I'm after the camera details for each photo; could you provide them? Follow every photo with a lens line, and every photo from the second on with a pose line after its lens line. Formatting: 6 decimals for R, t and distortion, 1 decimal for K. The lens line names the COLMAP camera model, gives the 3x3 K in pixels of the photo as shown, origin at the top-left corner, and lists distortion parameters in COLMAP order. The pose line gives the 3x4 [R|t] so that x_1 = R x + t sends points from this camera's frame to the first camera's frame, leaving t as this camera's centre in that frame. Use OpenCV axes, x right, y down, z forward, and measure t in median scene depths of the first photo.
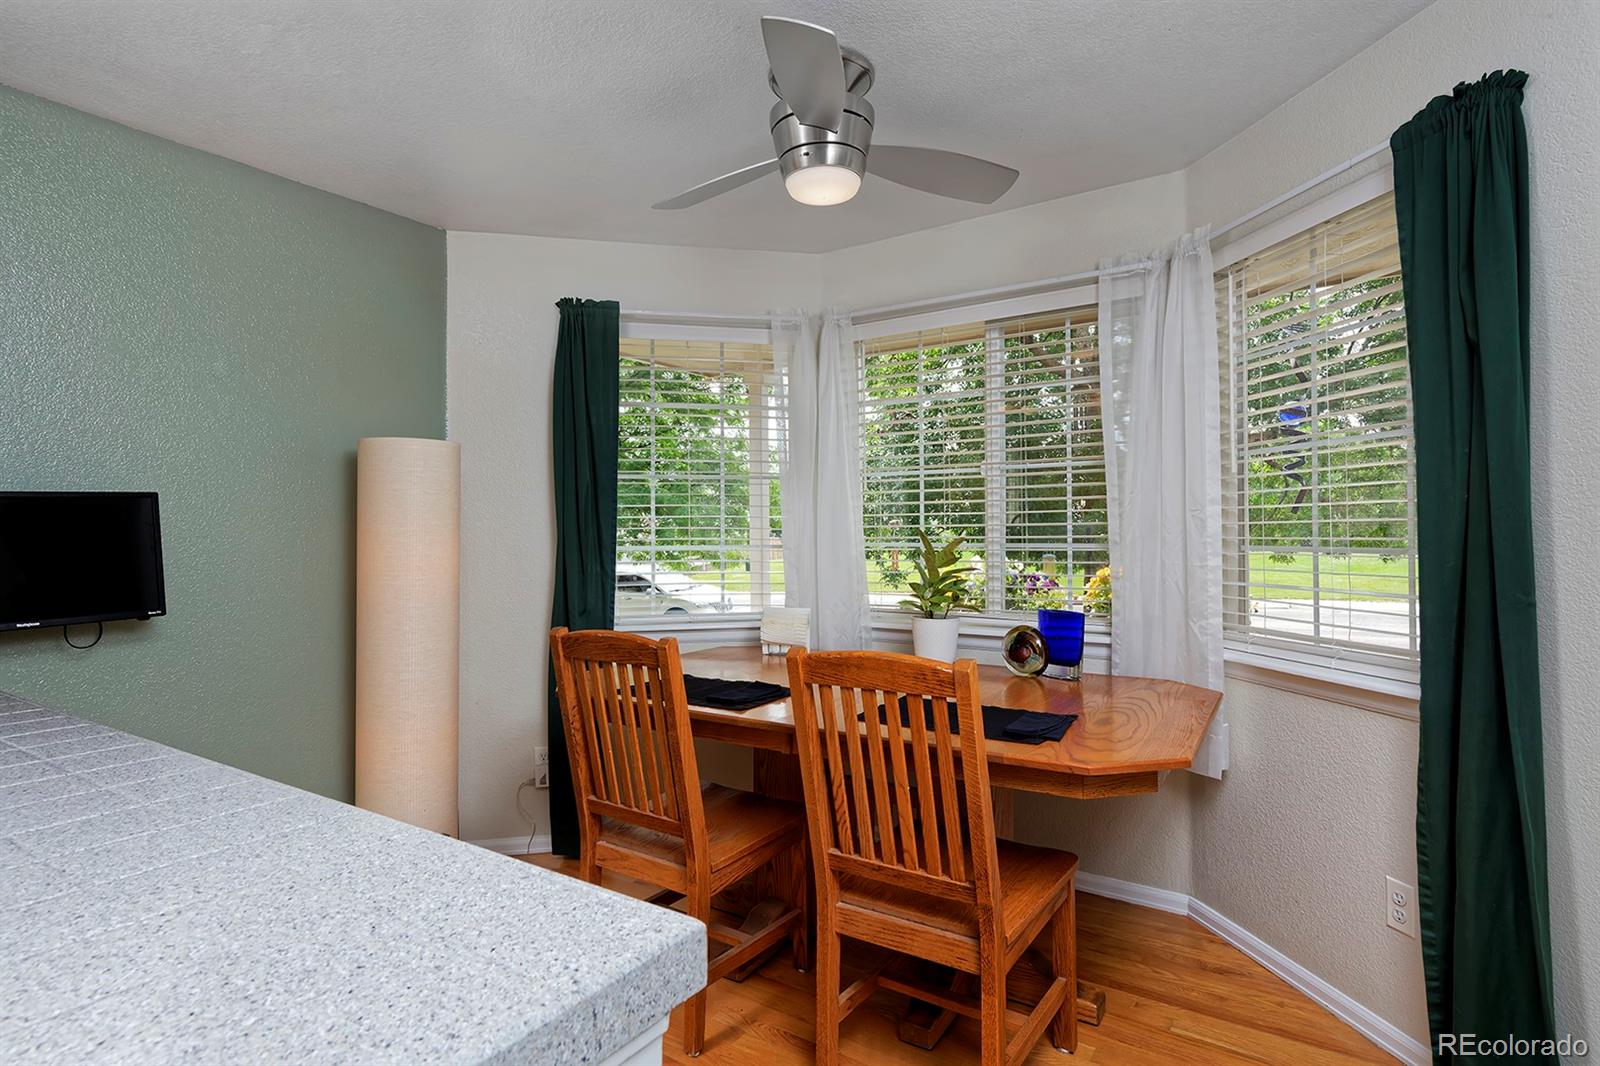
lens RADIAL K [[776.1, 0, 797.6], [0, 776.1, 533.9], [0, 0, 1]] dist [-0.002108, -0.000484]
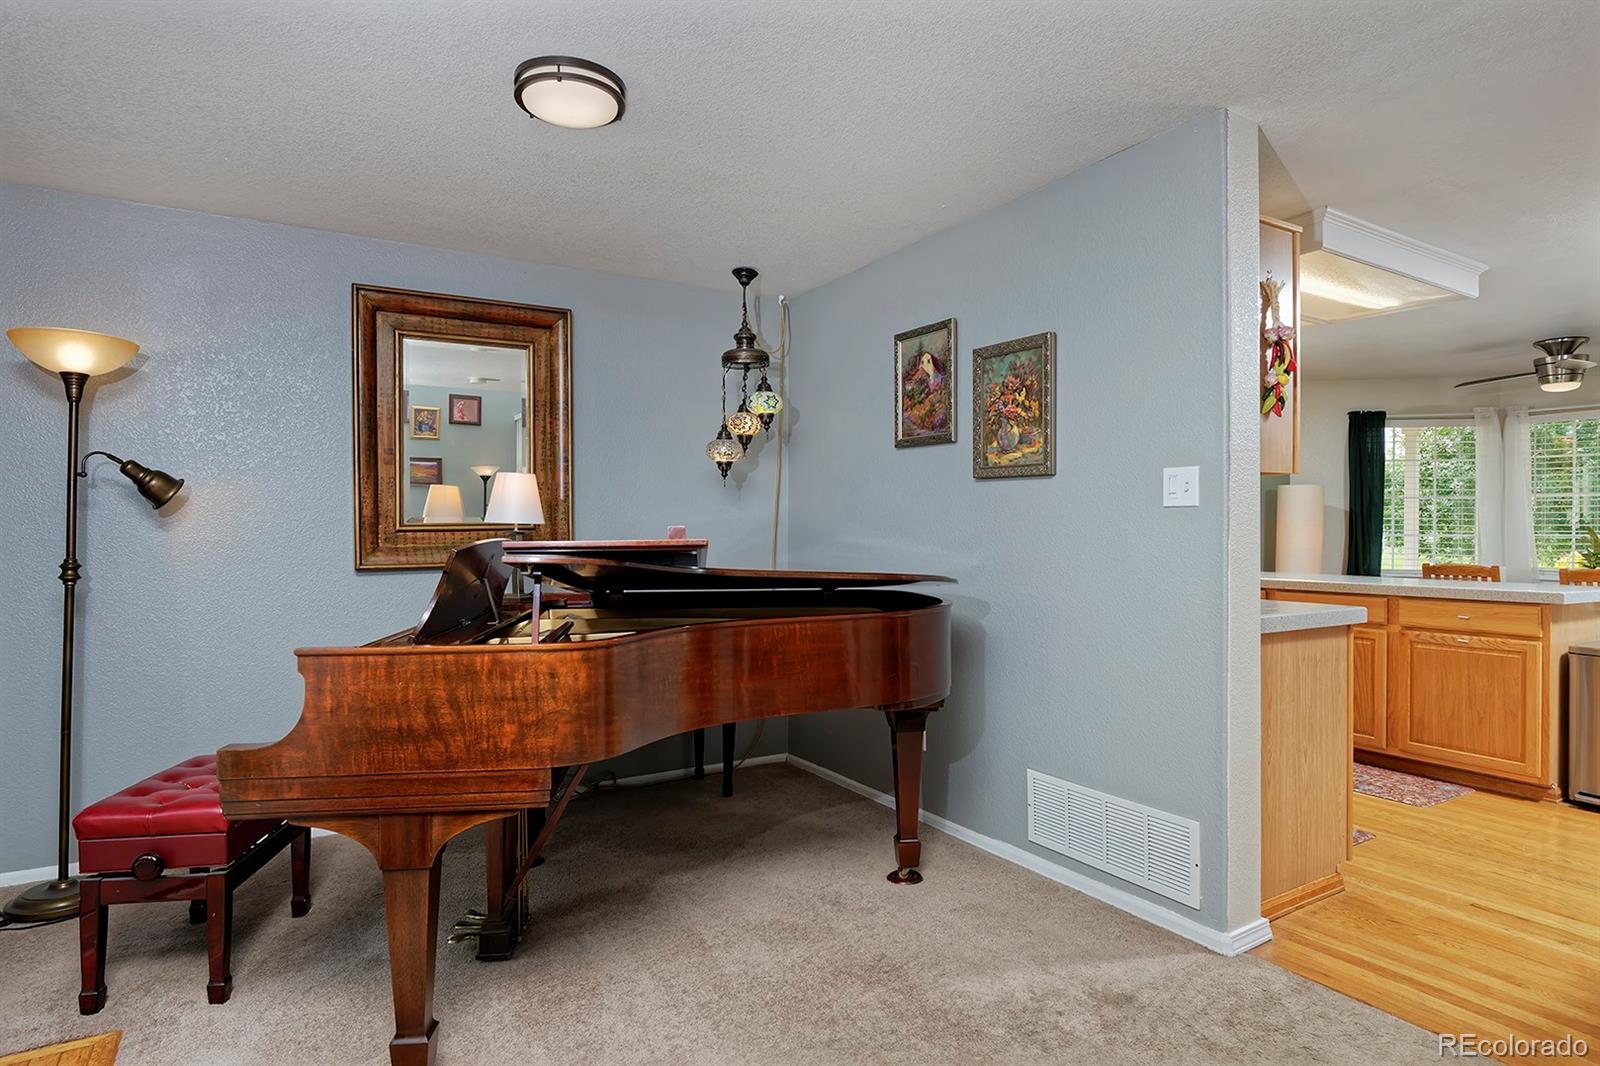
lens RADIAL K [[875.7, 0, 795.0], [0, 875.7, 526.7], [0, 0, 1]] dist [-0.002292, -0.000301]
pose [[0.912118, 0.011014, -0.409780, -0.826688], [-0.011039, 0.999936, 0.002305, 0.010204], [0.409779, 0.002421, 0.912181, -2.006905]]
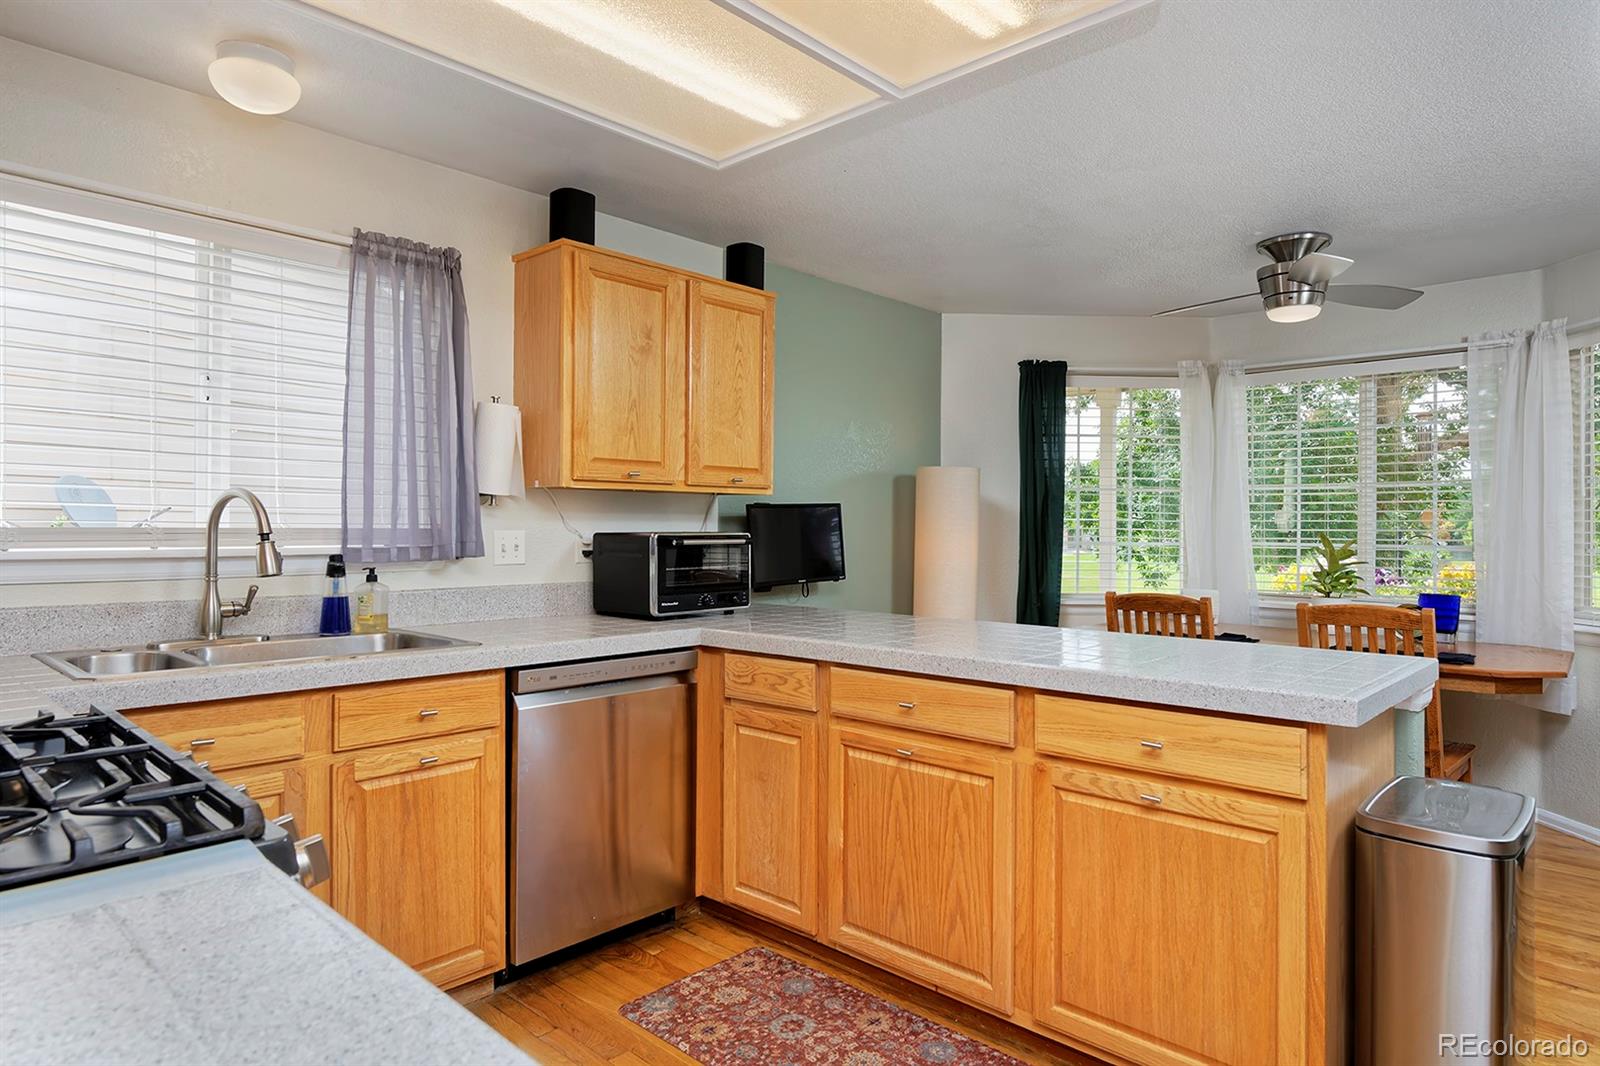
lens RADIAL K [[920.1, 0, 798.0], [0, 920.1, 525.8], [0, 0, 1]] dist [0.002110, 0.003497]
pose [[0.987724, 0.012719, -0.155691, -0.525074], [-0.013046, 0.999914, -0.001081, -0.005537], [0.155664, 0.003099, 0.987805, -0.787994]]
